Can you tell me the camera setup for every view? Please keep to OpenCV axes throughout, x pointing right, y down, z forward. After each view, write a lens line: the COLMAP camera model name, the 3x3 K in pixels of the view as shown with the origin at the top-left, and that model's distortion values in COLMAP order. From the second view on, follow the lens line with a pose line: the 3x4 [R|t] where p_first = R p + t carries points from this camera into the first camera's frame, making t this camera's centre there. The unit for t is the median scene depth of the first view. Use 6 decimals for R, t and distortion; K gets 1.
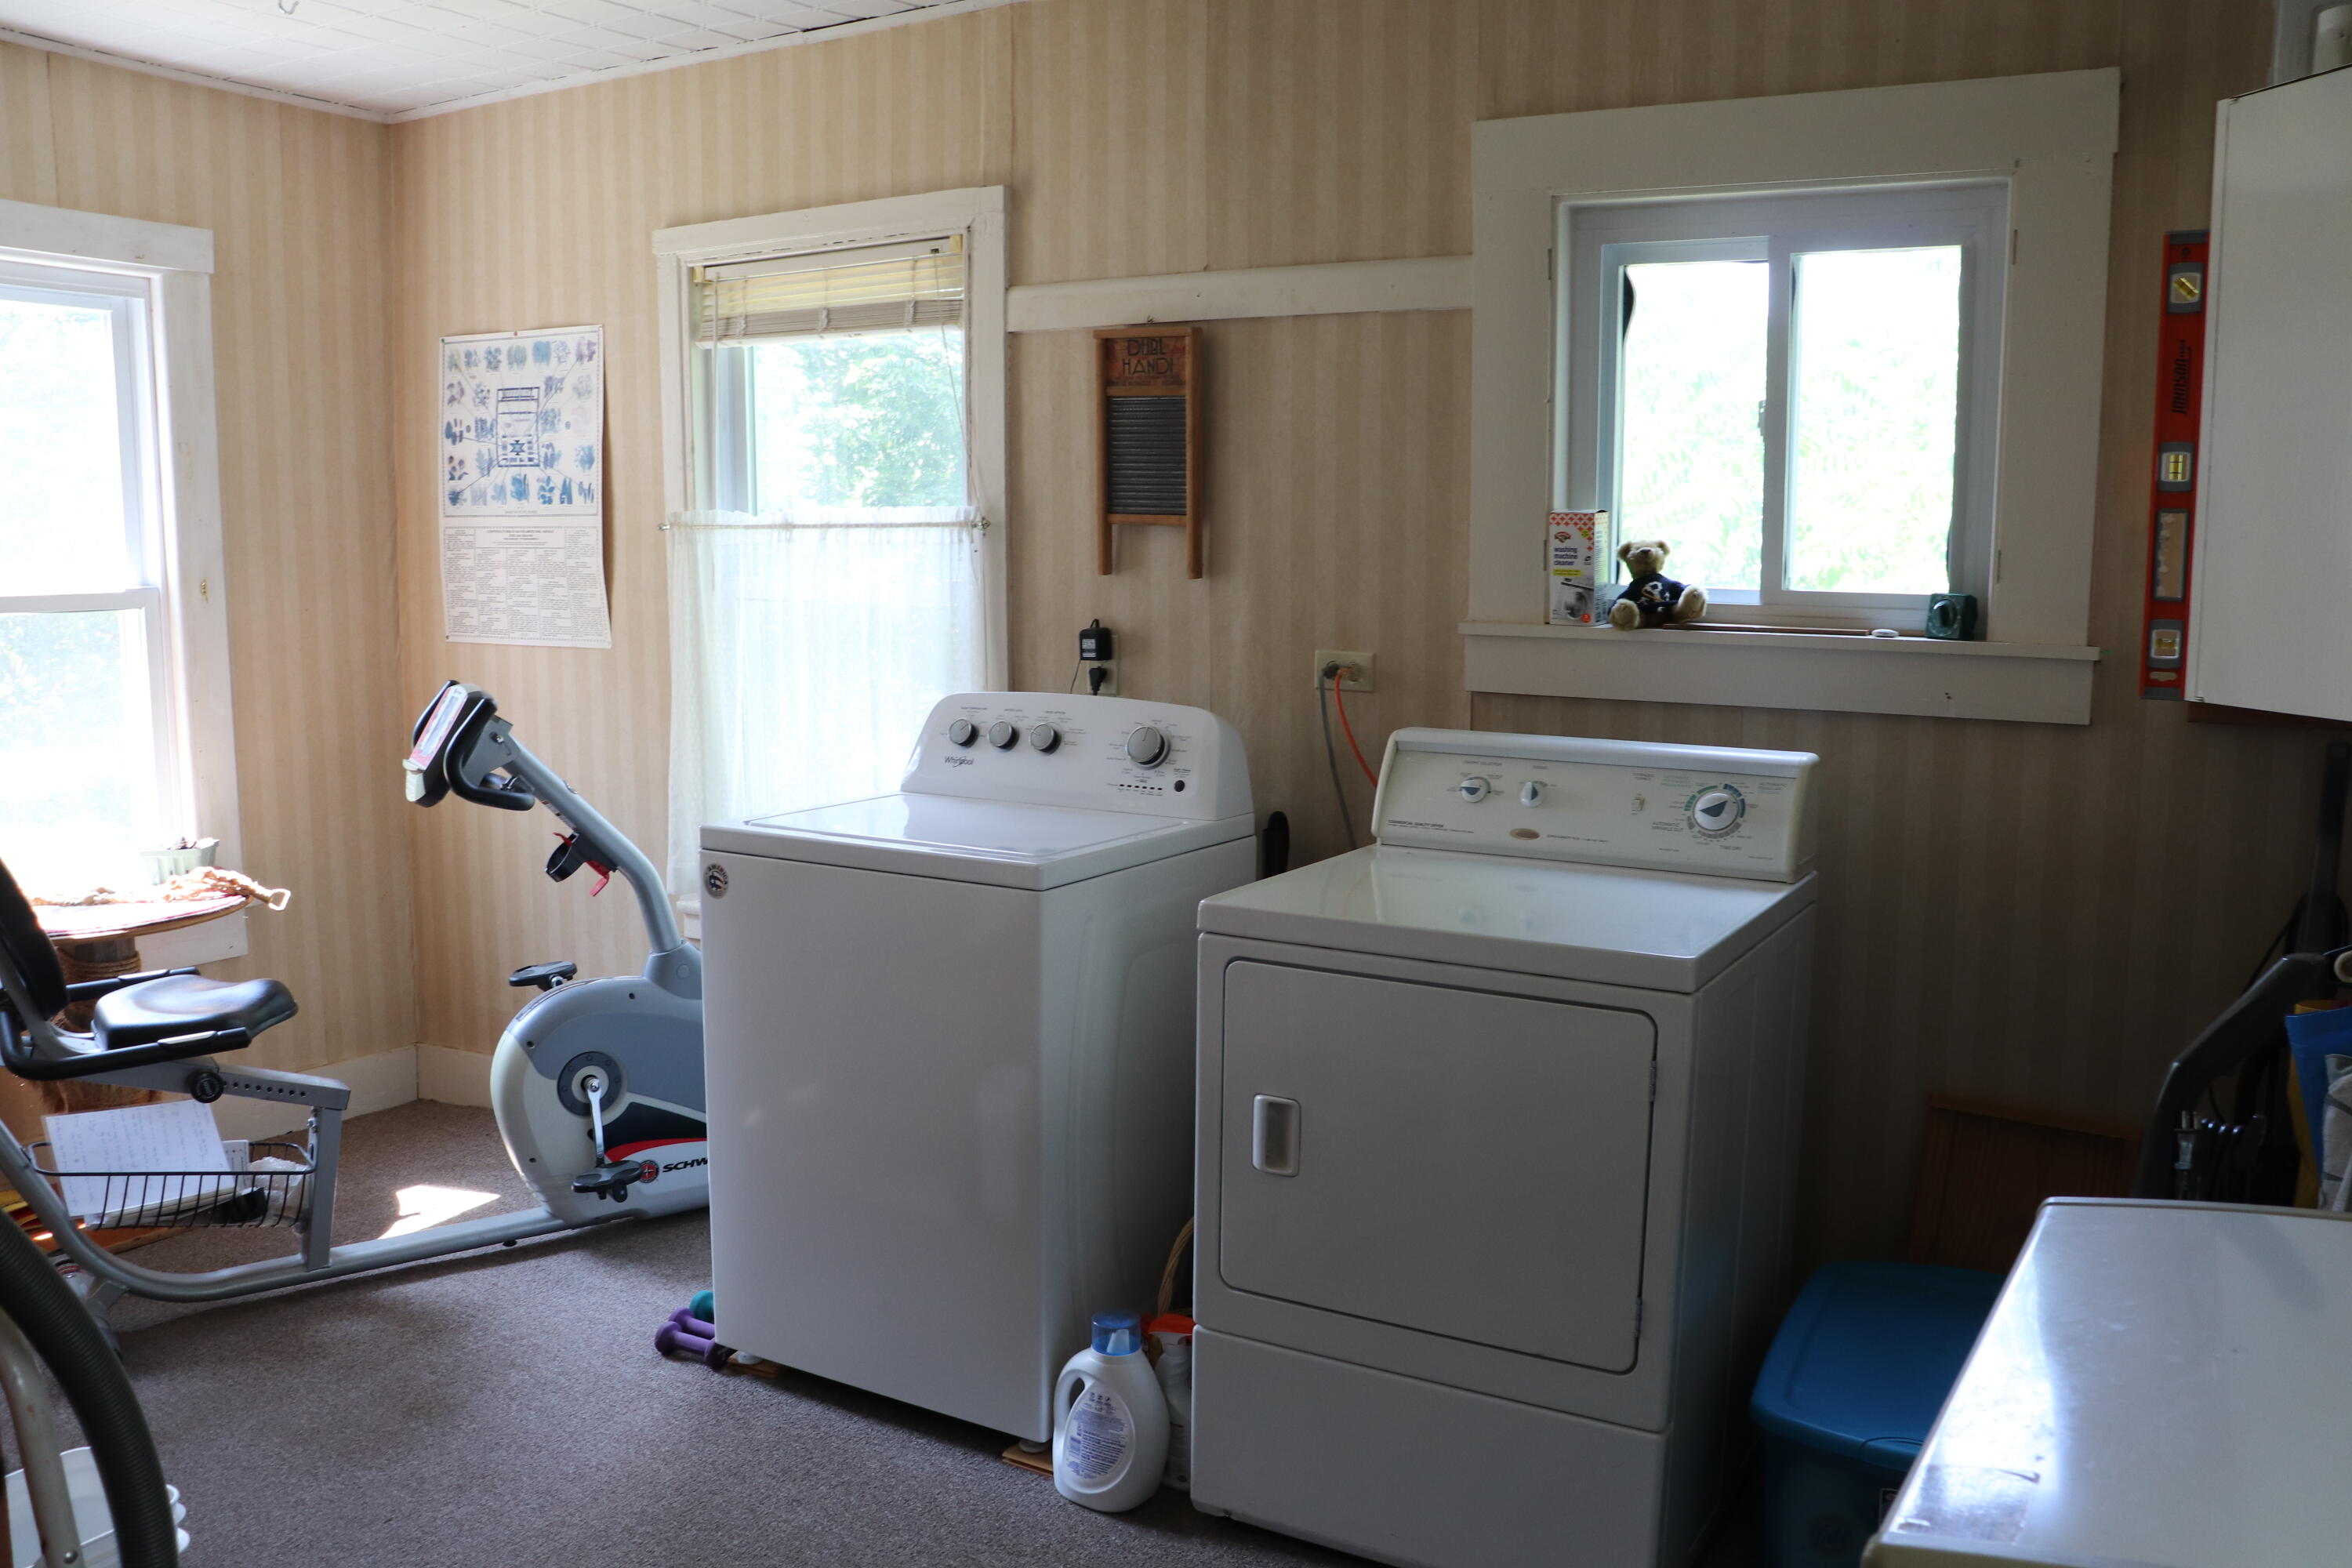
lens RADIAL K [[1951.7, 0, 1176.6], [0, 1951.7, 789.1], [0, 0, 1]] dist [-0.171772, 0.152537]
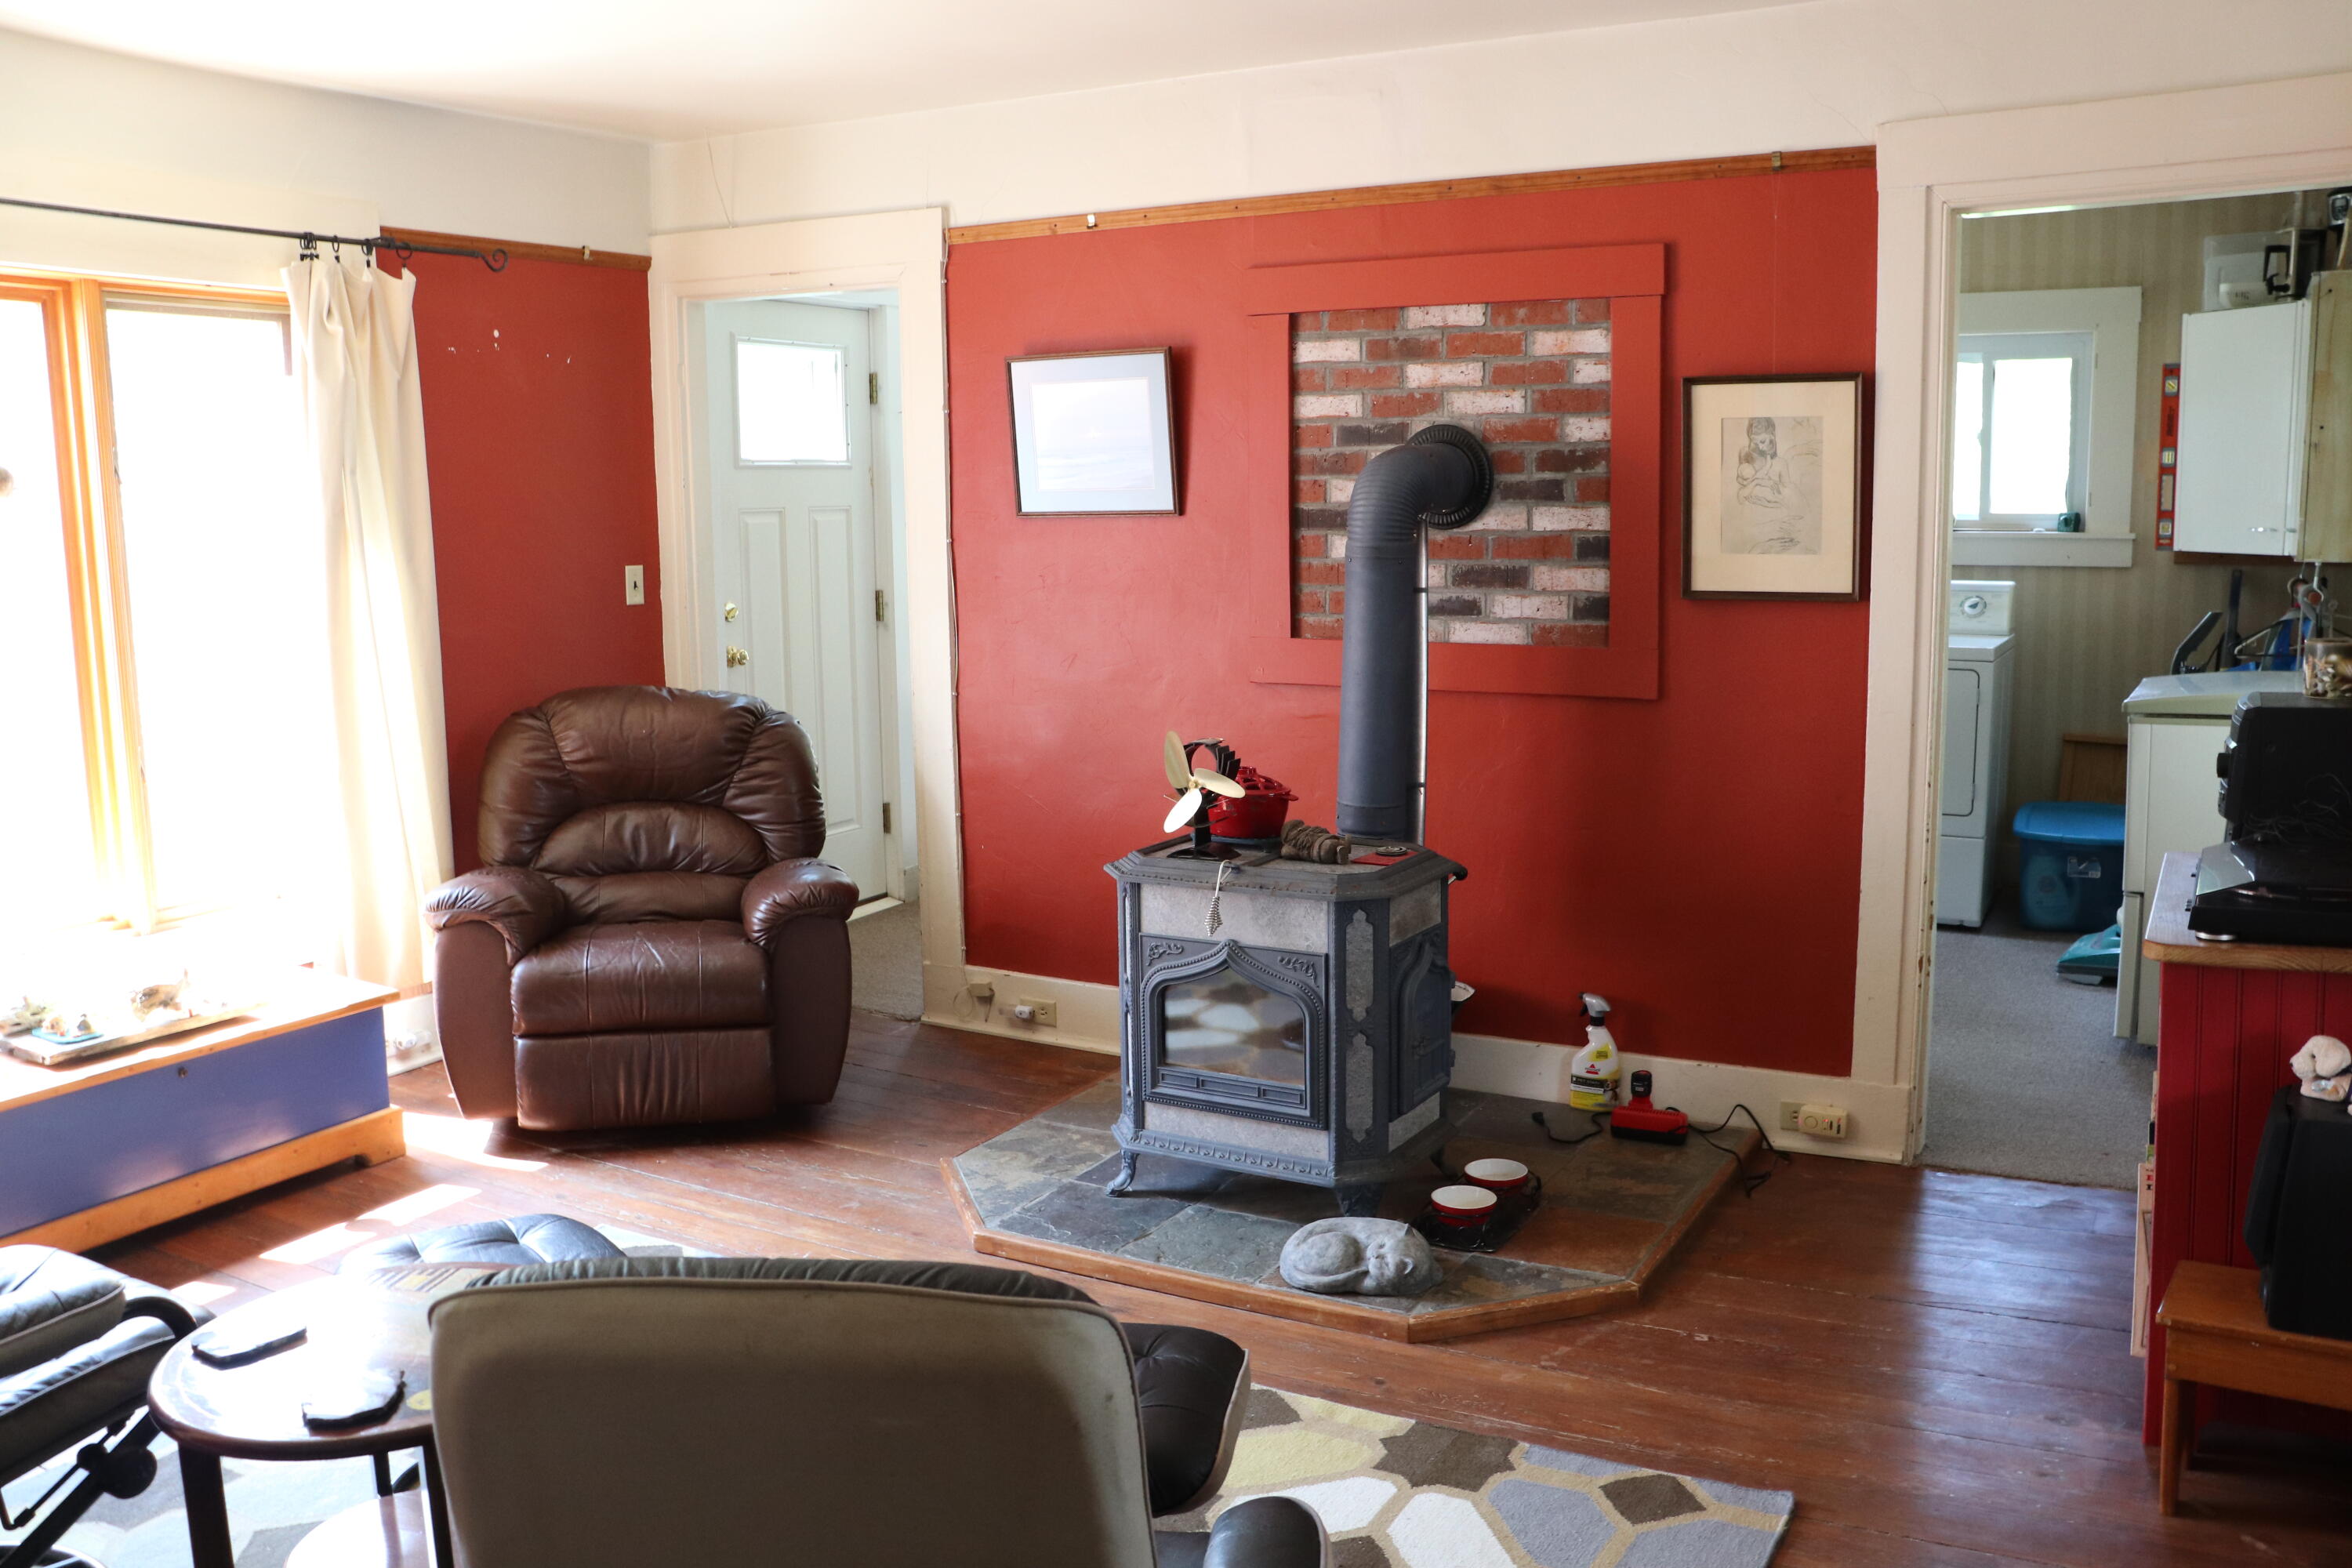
lens RADIAL K [[1951.7, 0, 1169.8], [0, 1951.7, 788.5], [0, 0, 1]] dist [-0.171772, 0.152537]
pose [[0.999591, -0.023467, 0.016334, -0.768277], [0.023214, 0.999610, 0.015502, 0.180854], [-0.016691, -0.015117, 0.999746, -1.342760]]
